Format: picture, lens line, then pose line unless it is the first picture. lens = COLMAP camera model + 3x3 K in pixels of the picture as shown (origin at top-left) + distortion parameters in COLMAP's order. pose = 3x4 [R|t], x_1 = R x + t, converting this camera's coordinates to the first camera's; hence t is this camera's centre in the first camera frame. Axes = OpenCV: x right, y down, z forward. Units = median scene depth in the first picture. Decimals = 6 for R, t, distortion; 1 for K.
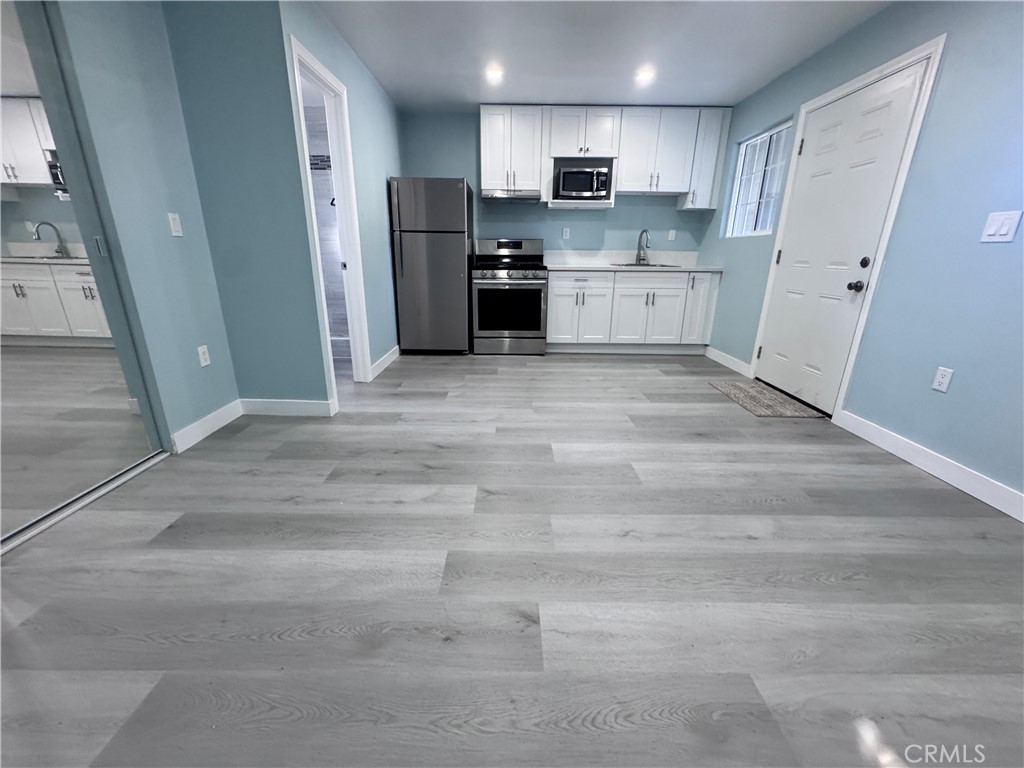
lens RADIAL K [[411.5, 0, 513.7], [0, 411.5, 381.7], [0, 0, 1]] dist [-0.002148, -0.000291]
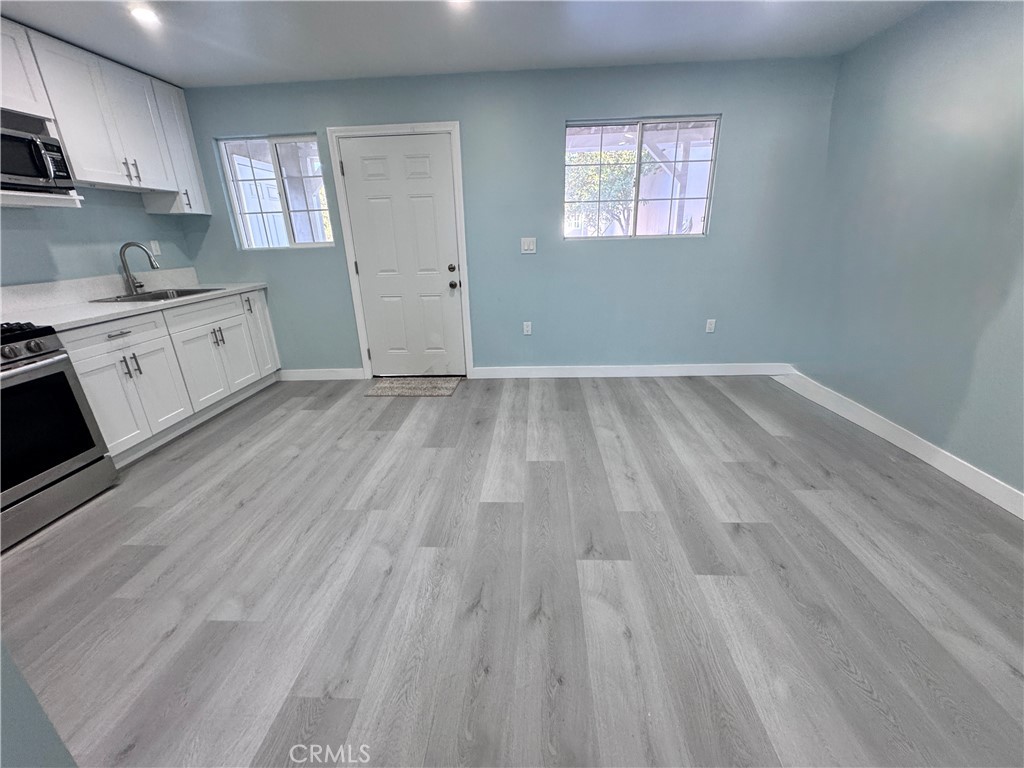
lens RADIAL K [[411.5, 0, 511.9], [0, 411.5, 381.5], [0, 0, 1]] dist [-0.002148, -0.000291]
pose [[0.059085, -0.350096, 0.934848, -0.487336], [0.326459, 0.891767, 0.313330, -0.254831], [-0.943363, 0.286677, 0.166982, 0.541300]]
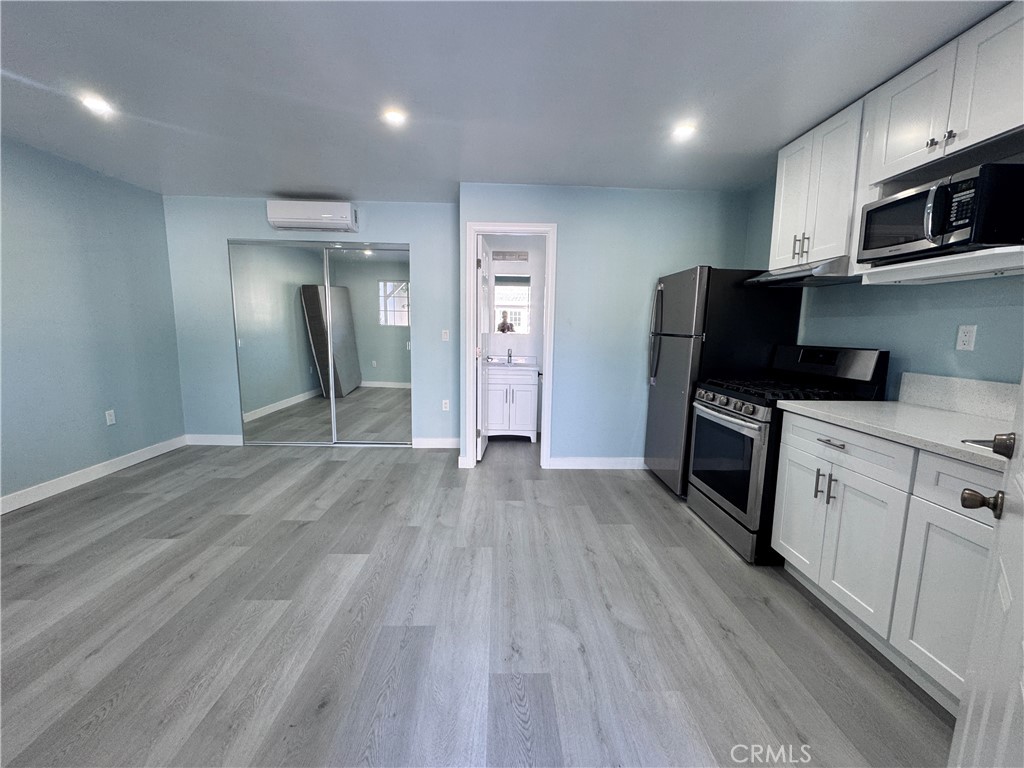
lens RADIAL K [[411.5, 0, 510.9], [0, 411.5, 380.4], [0, 0, 1]] dist [-0.002148, -0.000291]
pose [[0.023880, 0.117039, -0.992840, 0.764108], [-0.318301, 0.942330, 0.103429, -0.332861], [0.947689, 0.313552, 0.059756, 0.857029]]
